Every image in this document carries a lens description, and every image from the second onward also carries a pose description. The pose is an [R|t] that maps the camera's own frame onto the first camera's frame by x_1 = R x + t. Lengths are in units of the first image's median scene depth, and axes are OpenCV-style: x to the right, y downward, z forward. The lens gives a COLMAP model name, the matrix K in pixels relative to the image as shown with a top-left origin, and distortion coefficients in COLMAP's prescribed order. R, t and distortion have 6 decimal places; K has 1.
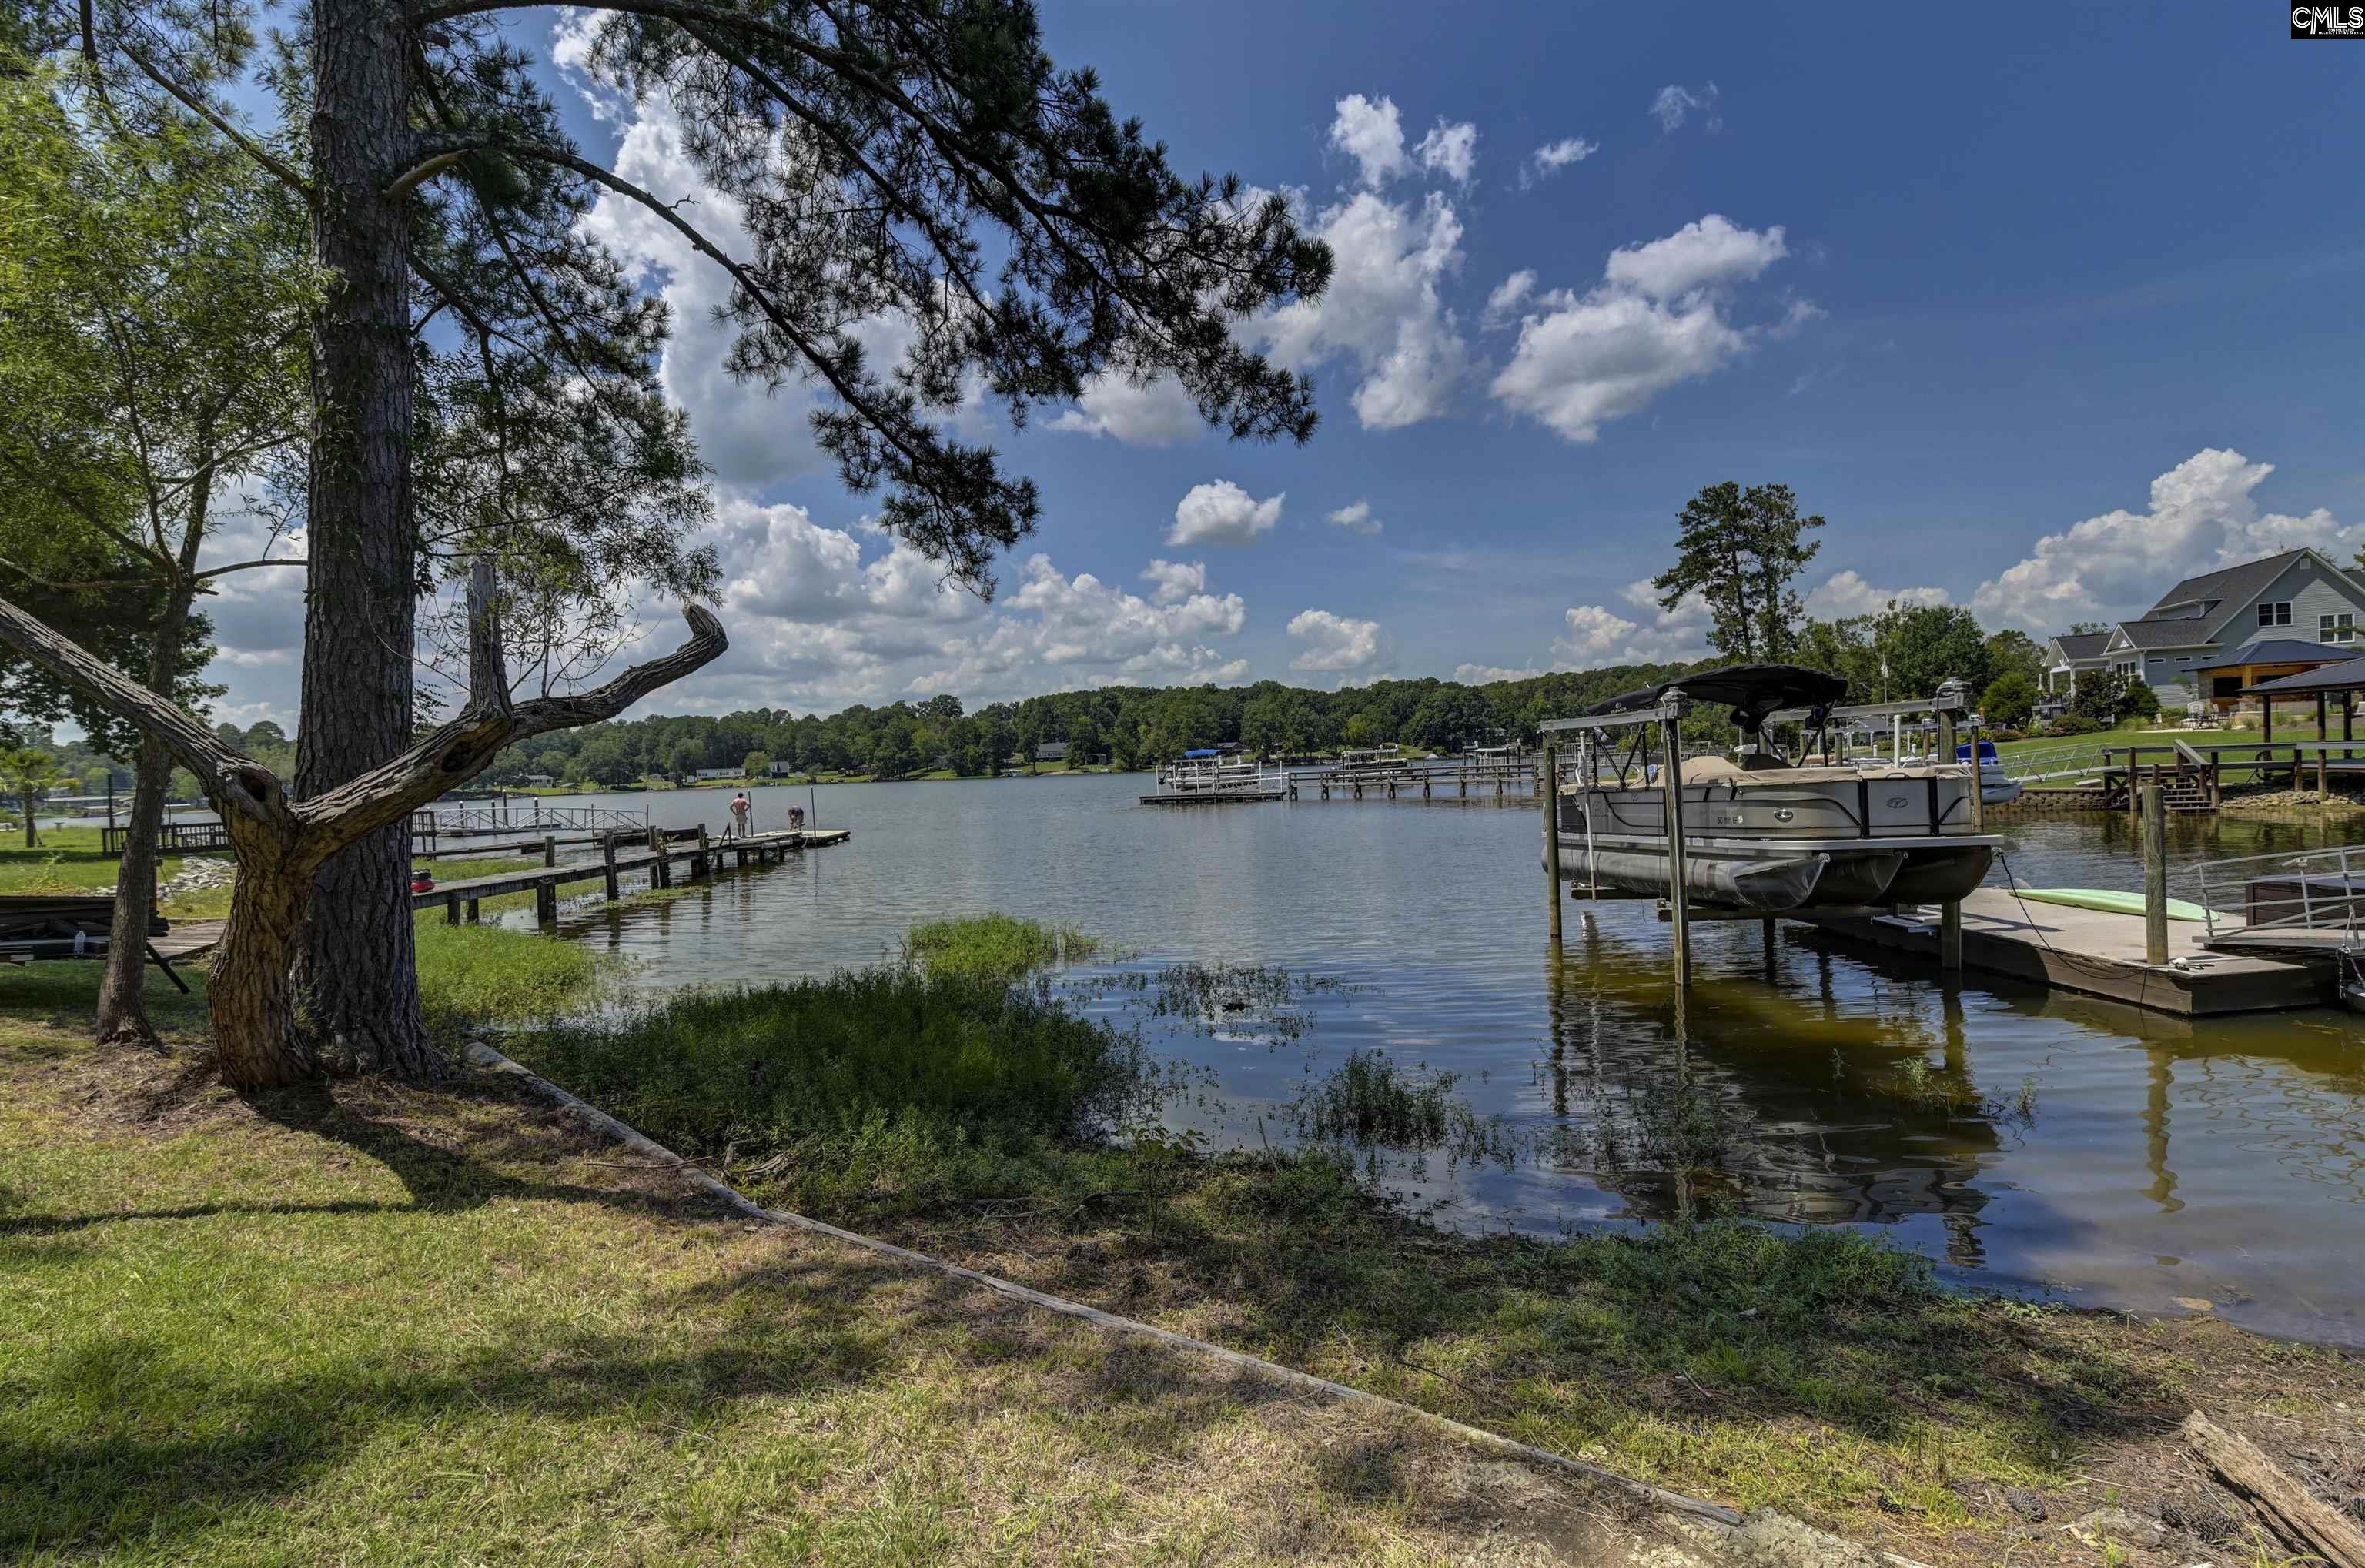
lens RADIAL K [[1056.5, 0, 1201.7], [0, 1056.5, 775.4], [0, 0, 1]] dist [0.003084, -0.011262]
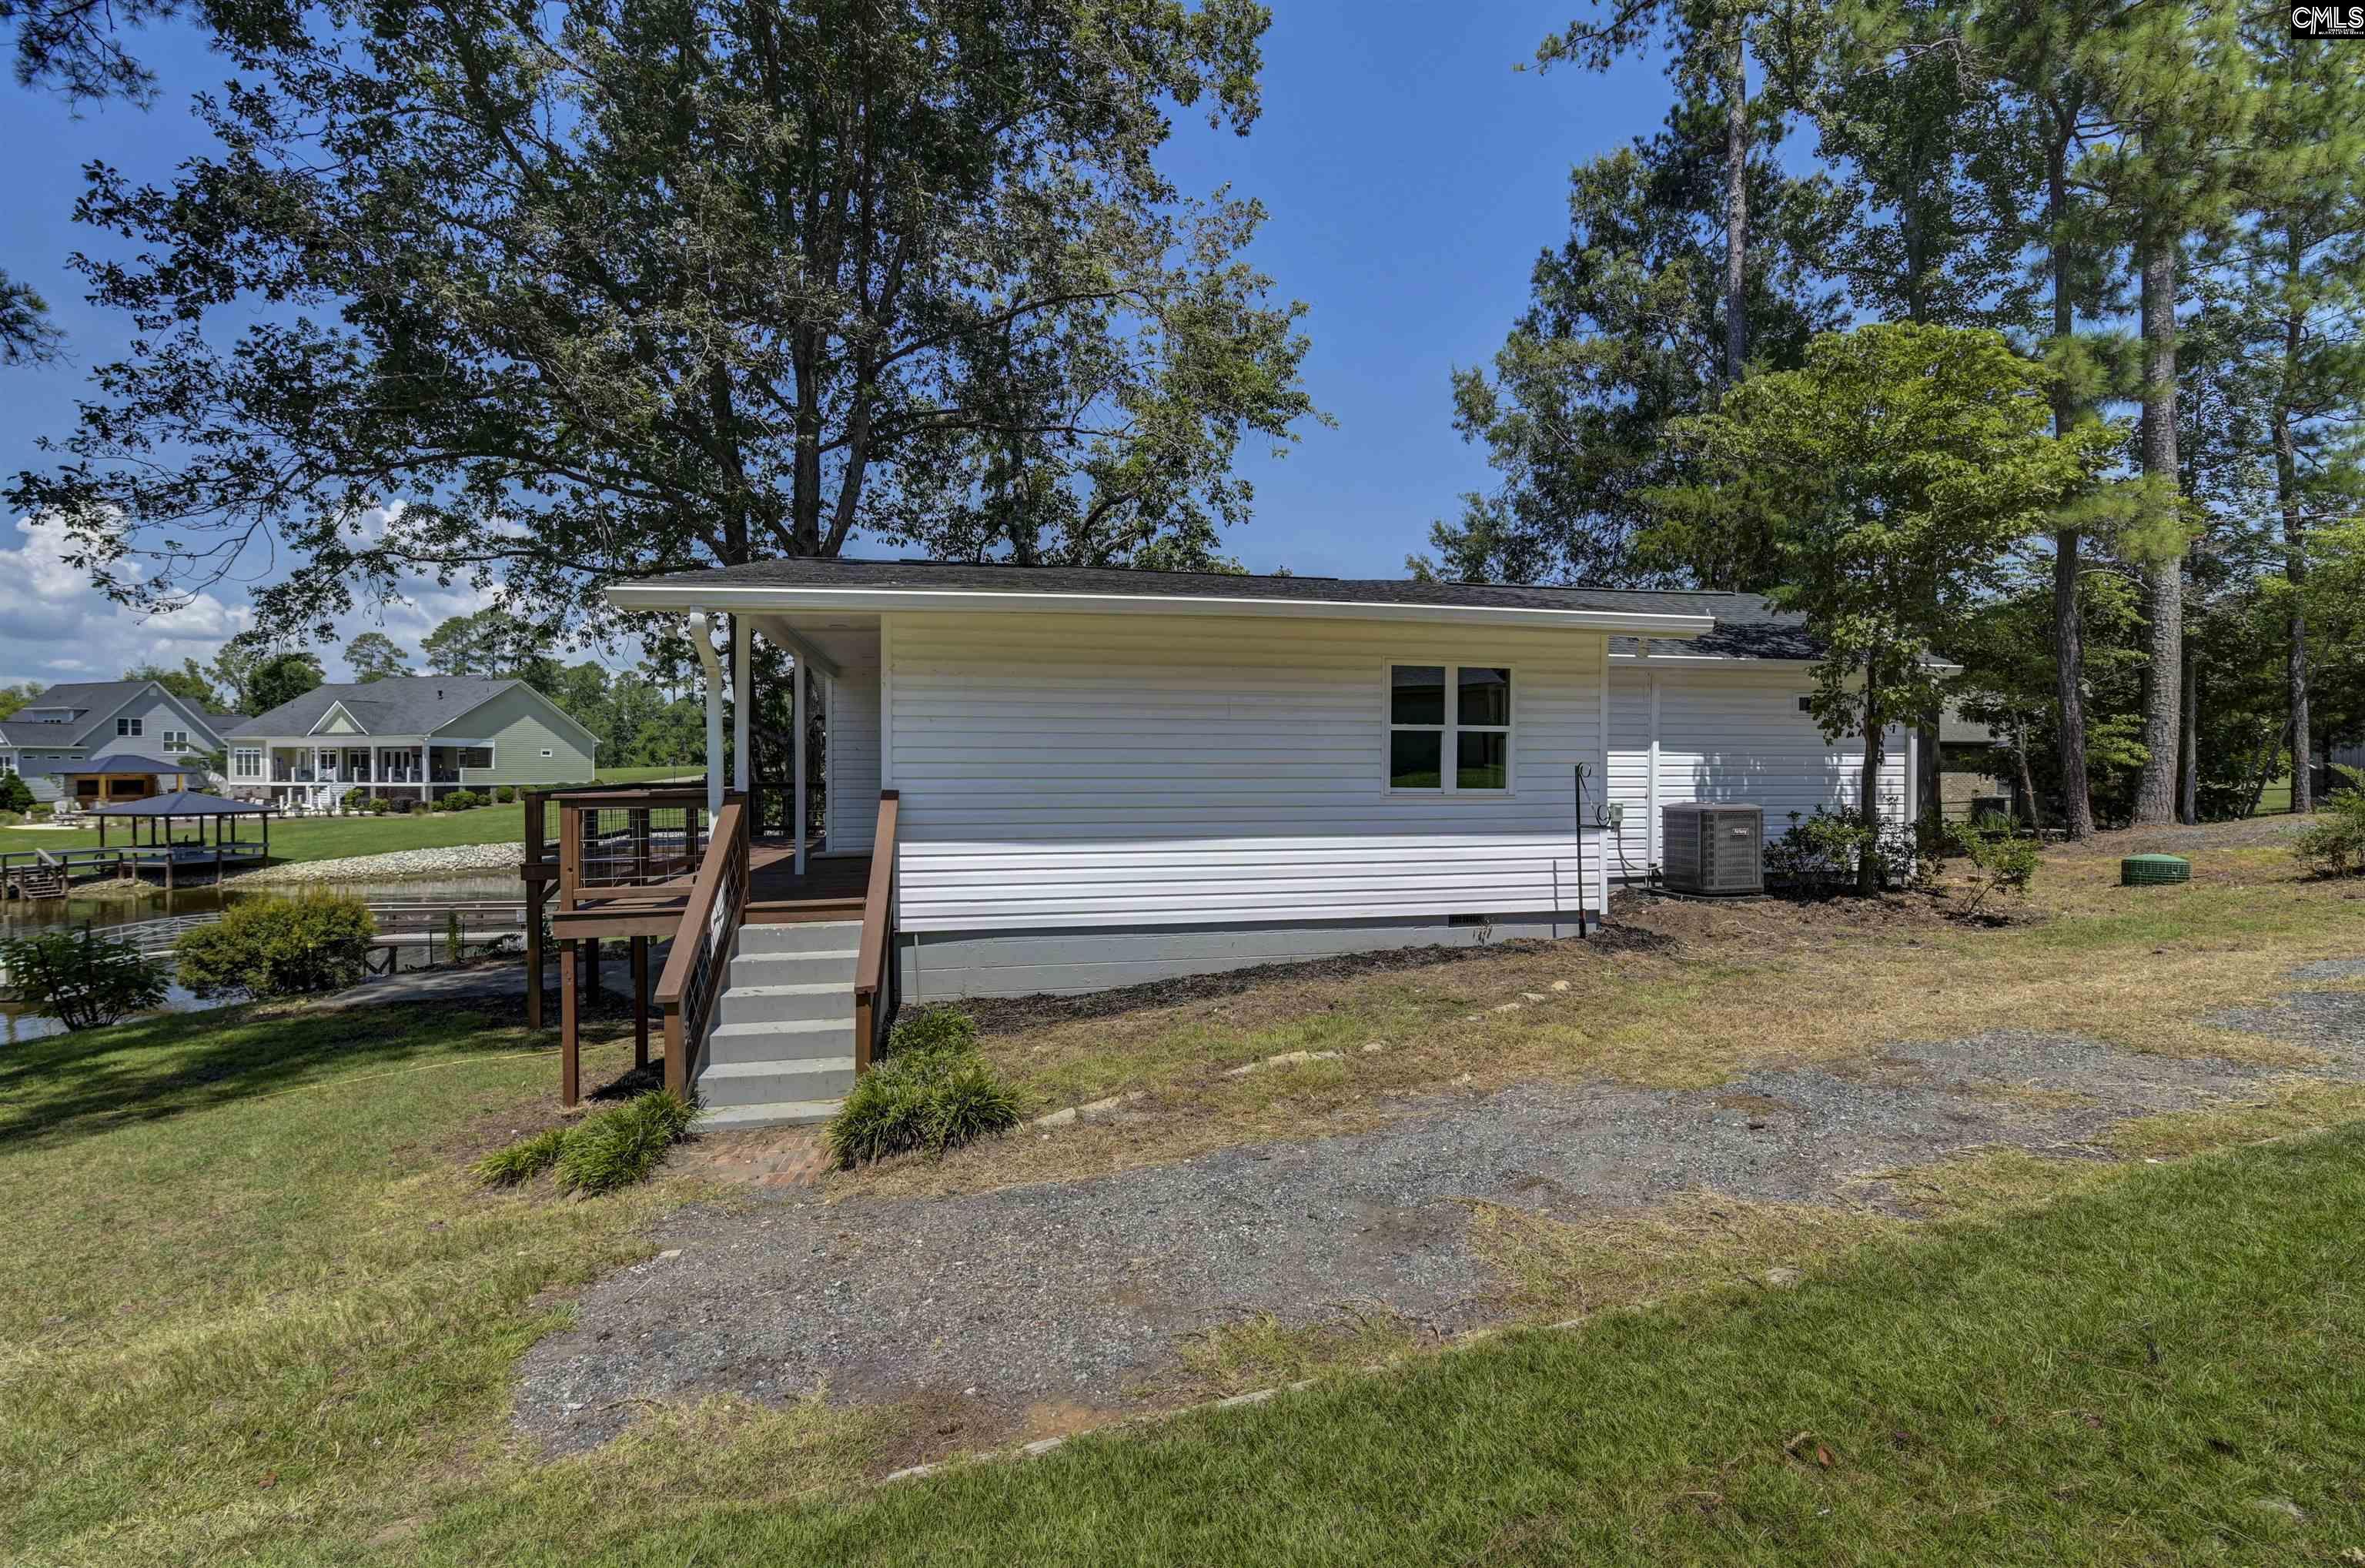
lens RADIAL K [[1056.5, 0, 1186.7], [0, 1056.5, 780.7], [0, 0, 1]] dist [0.003084, -0.011262]
pose [[-0.000317, 0.027007, 0.999635, -0.220542], [0.013395, 0.999546, -0.027001, -0.027895], [-0.999910, 0.013382, -0.000678, -0.250617]]
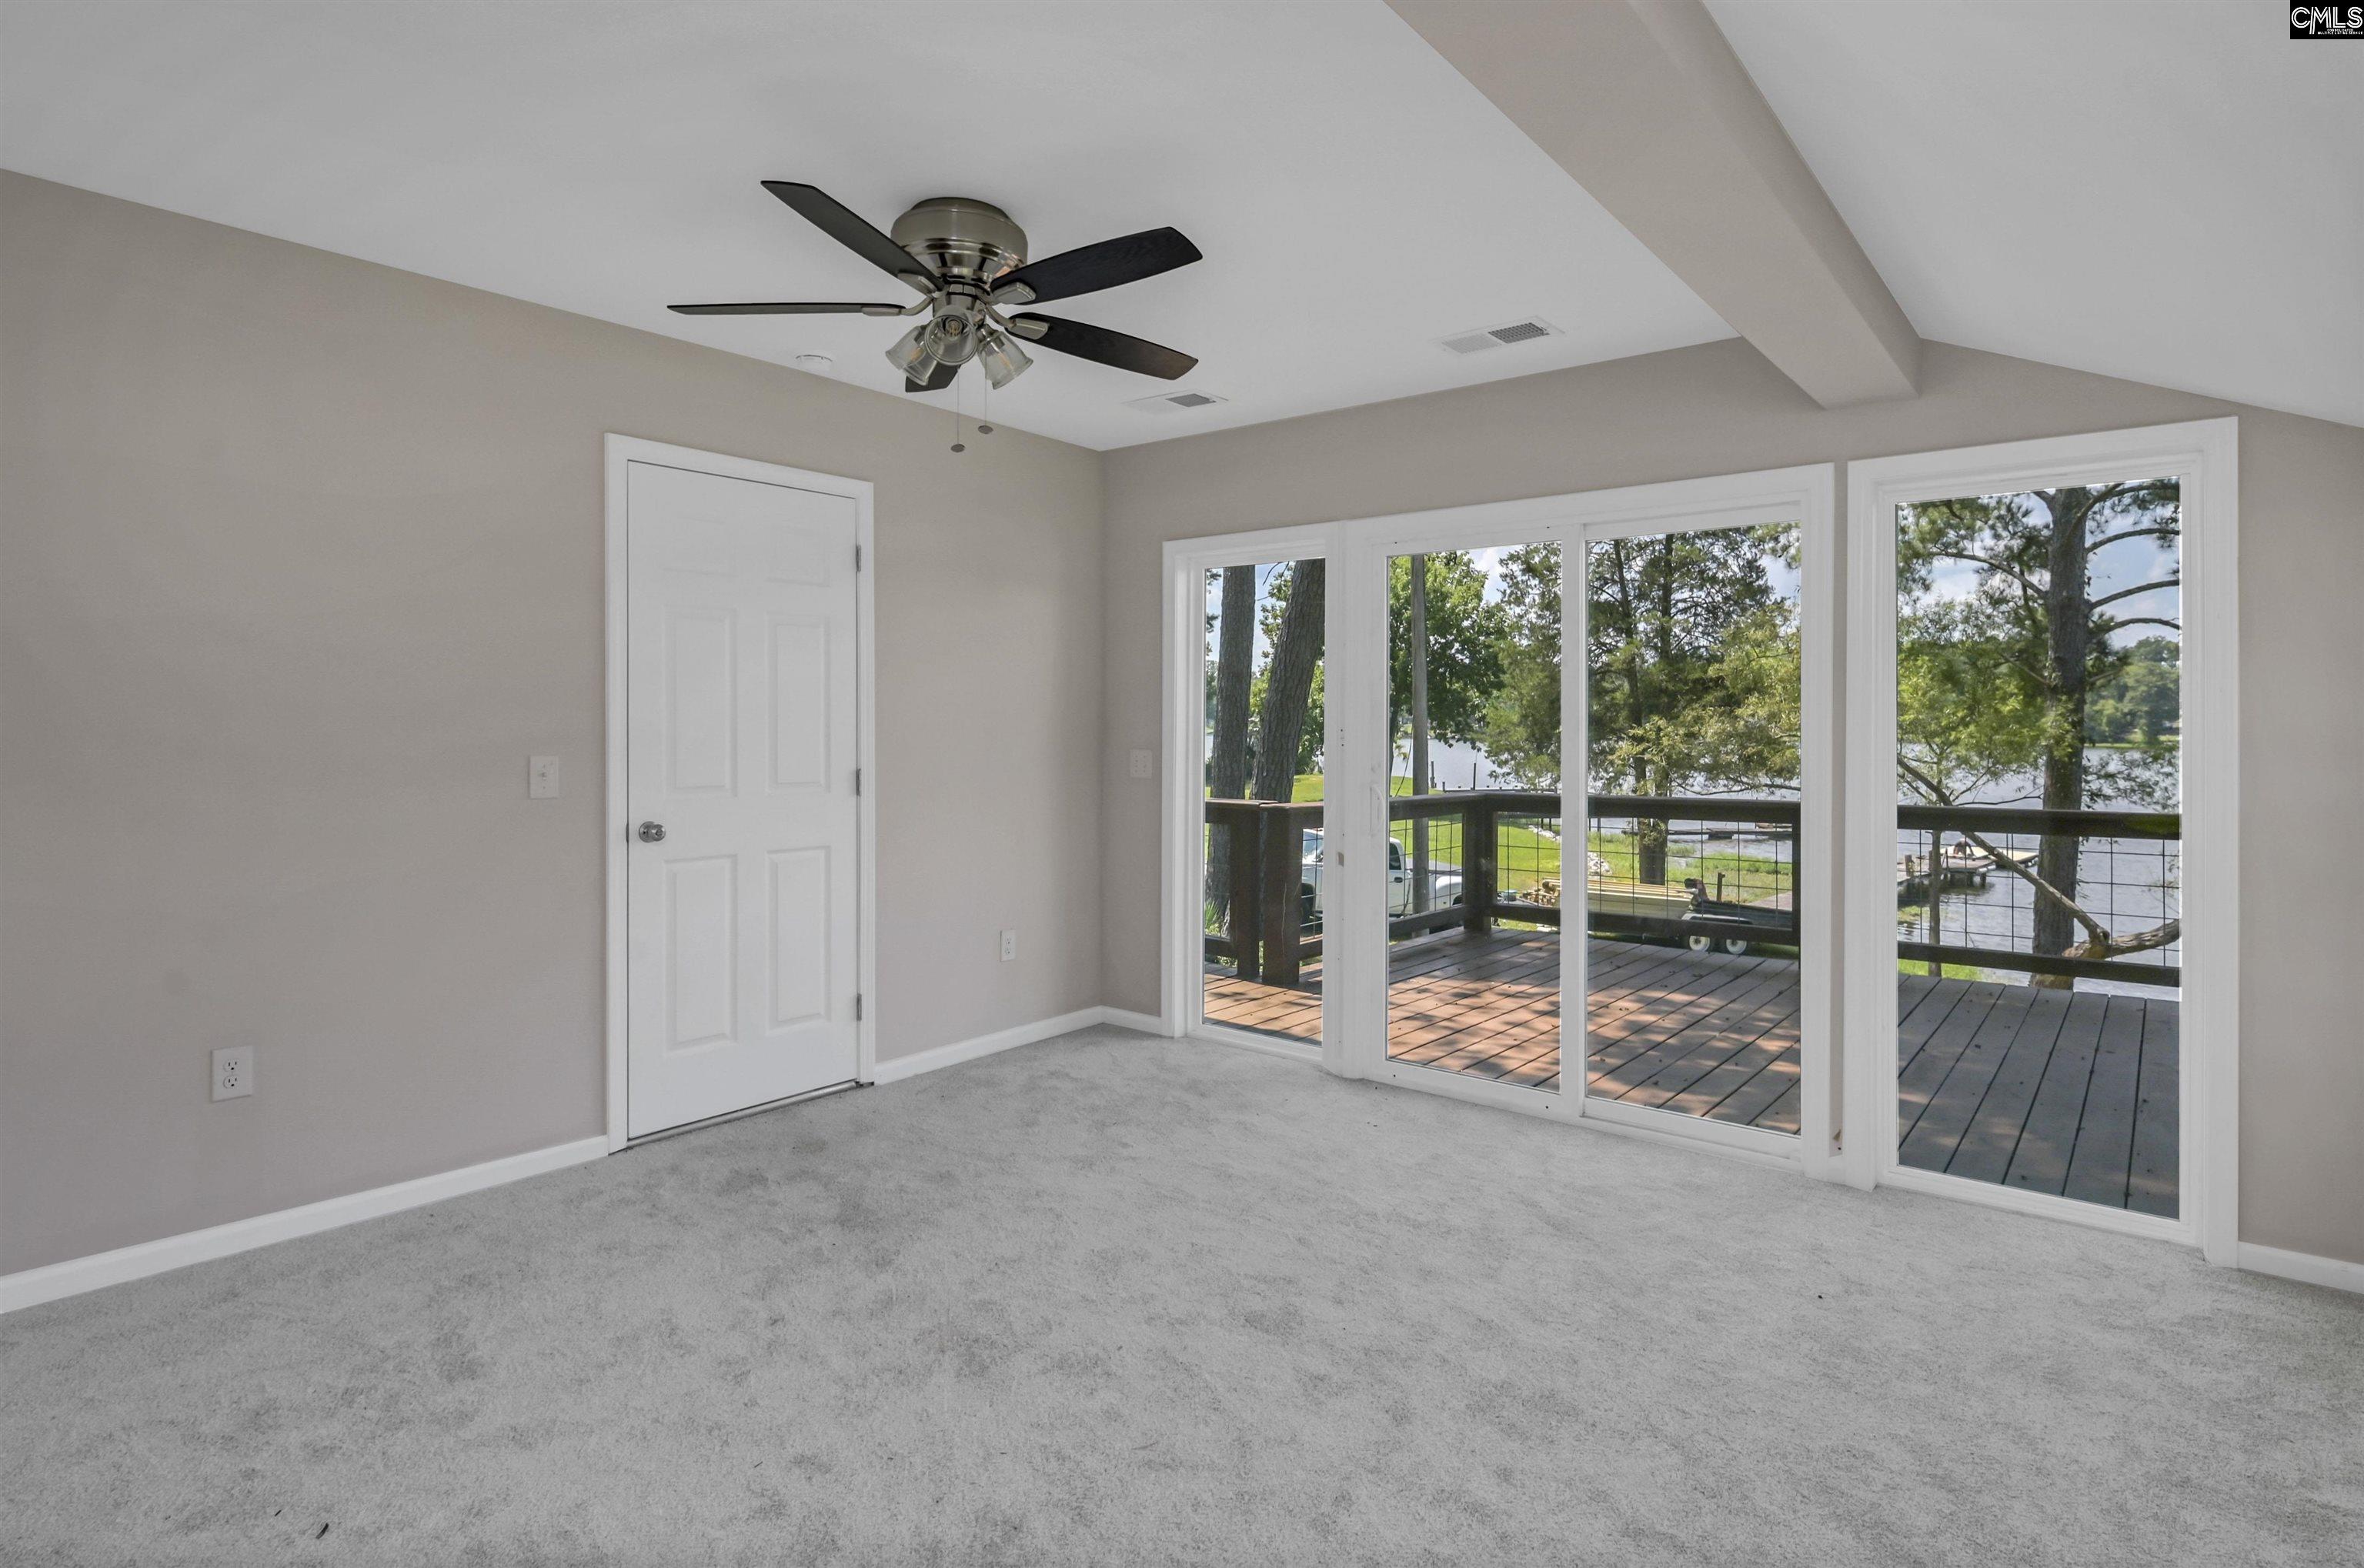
lens RADIAL K [[1199.4, 0, 1166.0], [0, 1199.4, 723.2], [0, 0, 1]] dist [0.012103, -0.010929]
pose [[0.641759, 0.045420, -0.765560, 0.003711], [-0.041732, 0.998834, 0.024277, -0.038580], [0.765770, 0.016369, 0.642906, -0.230676]]
